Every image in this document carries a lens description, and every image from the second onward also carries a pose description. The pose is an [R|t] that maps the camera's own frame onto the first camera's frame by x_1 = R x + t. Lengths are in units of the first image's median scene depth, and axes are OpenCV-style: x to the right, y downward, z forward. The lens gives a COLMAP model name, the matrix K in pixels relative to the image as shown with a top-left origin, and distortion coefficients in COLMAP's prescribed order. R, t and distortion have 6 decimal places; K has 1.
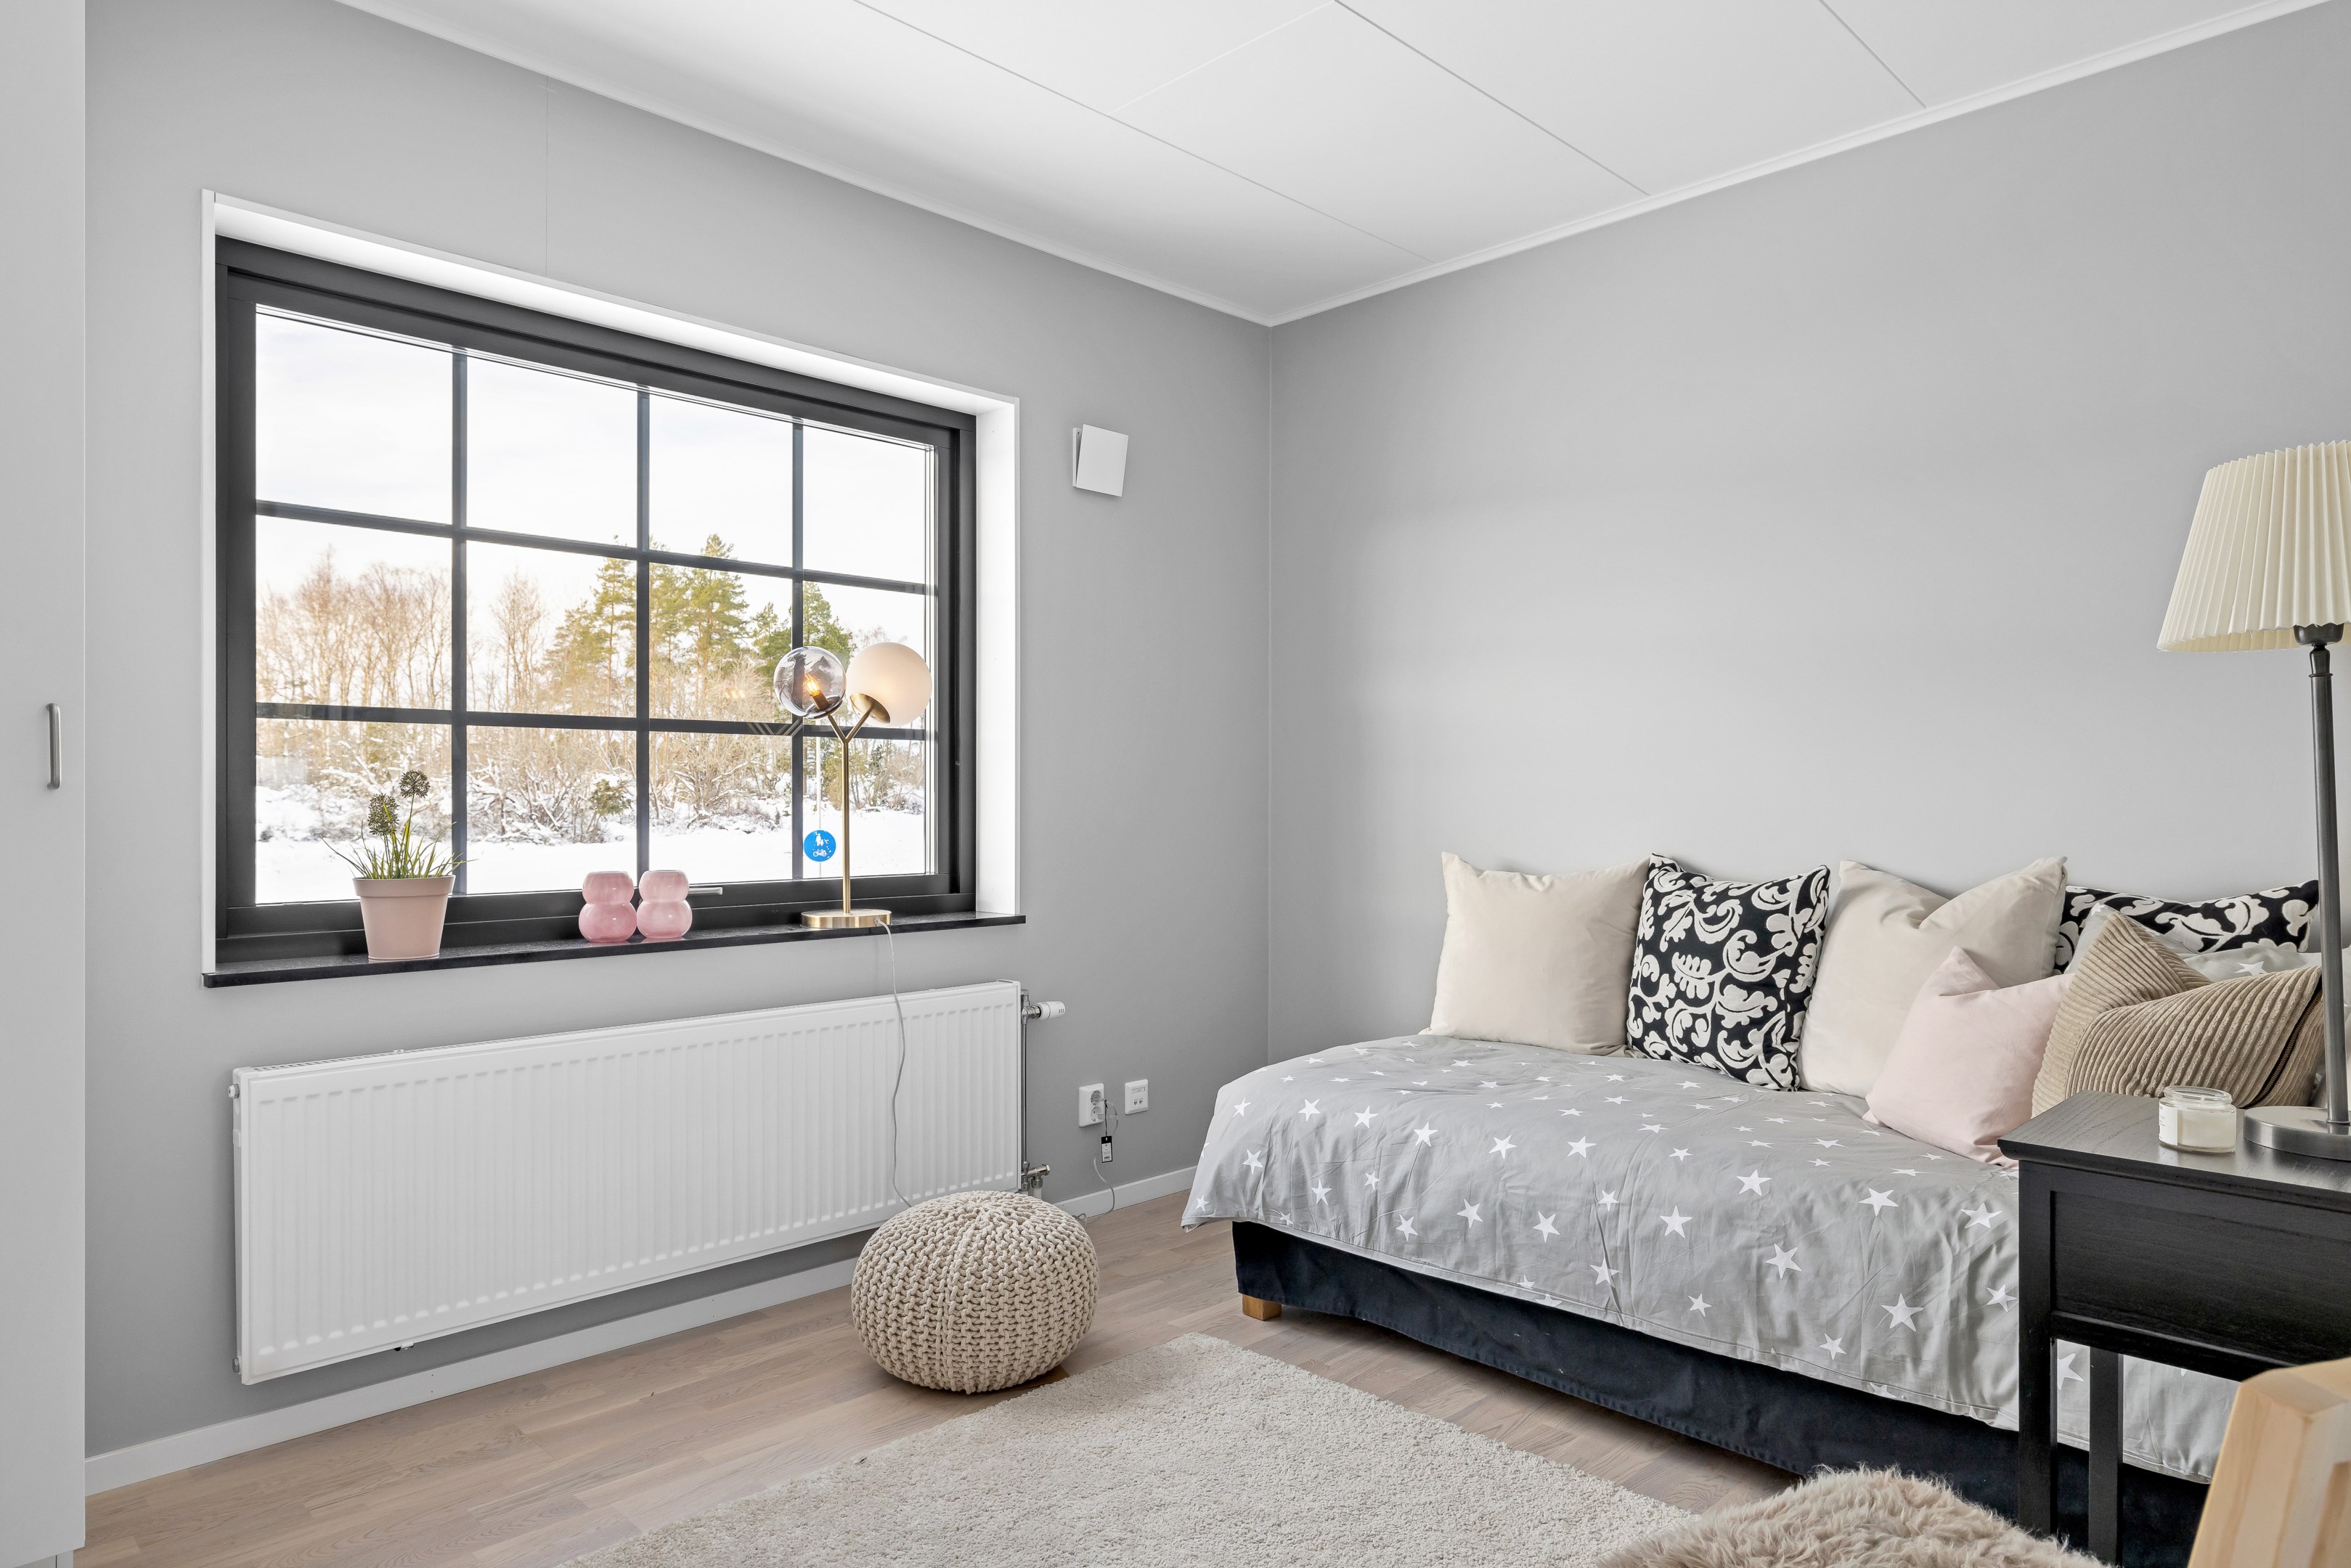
lens RADIAL K [[1423.7, 0, 1175.1], [0, 1423.7, 797.9], [0, 0, 1]] dist [0.000388, -0.001399]
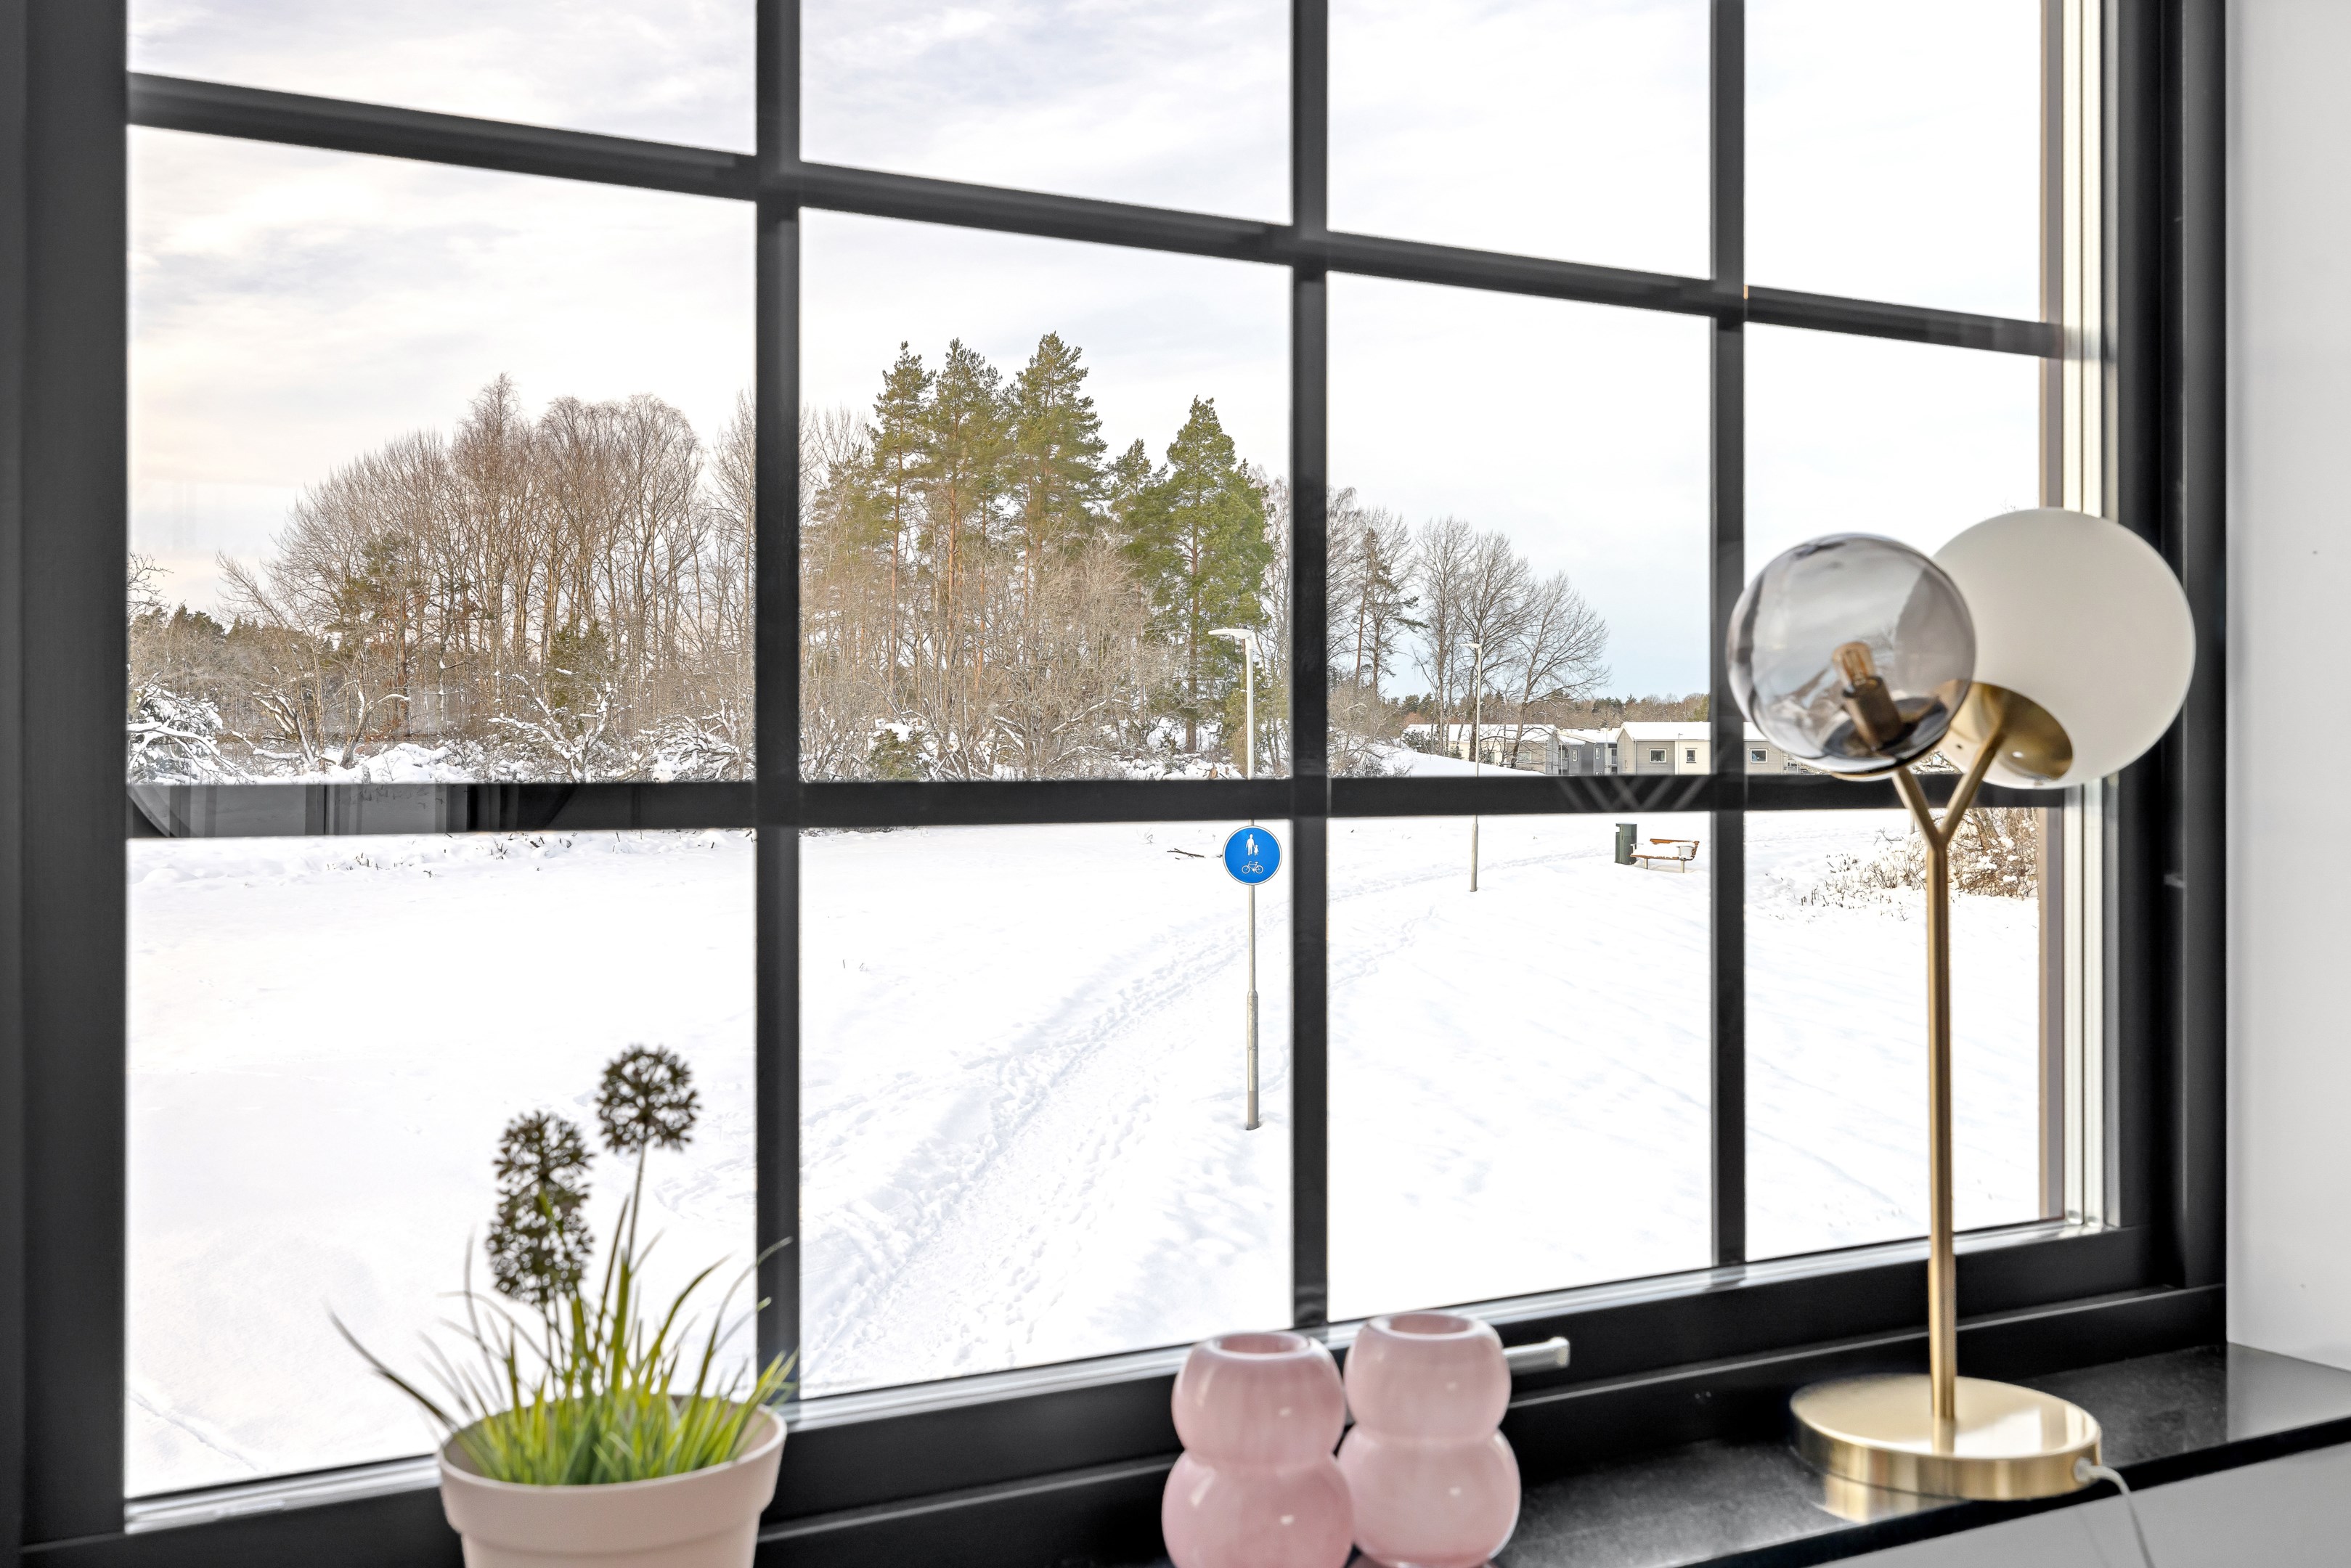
lens RADIAL K [[2374.6, 0, 1174.8], [0, 2374.6, 741.7], [0, 0, 1]] dist [0.001458, 0.004605]
pose [[0.966479, -0.002109, -0.256736, -0.244030], [0.000719, 0.999985, -0.005508, -0.054693], [0.256744, 0.005139, 0.966466, 0.448363]]
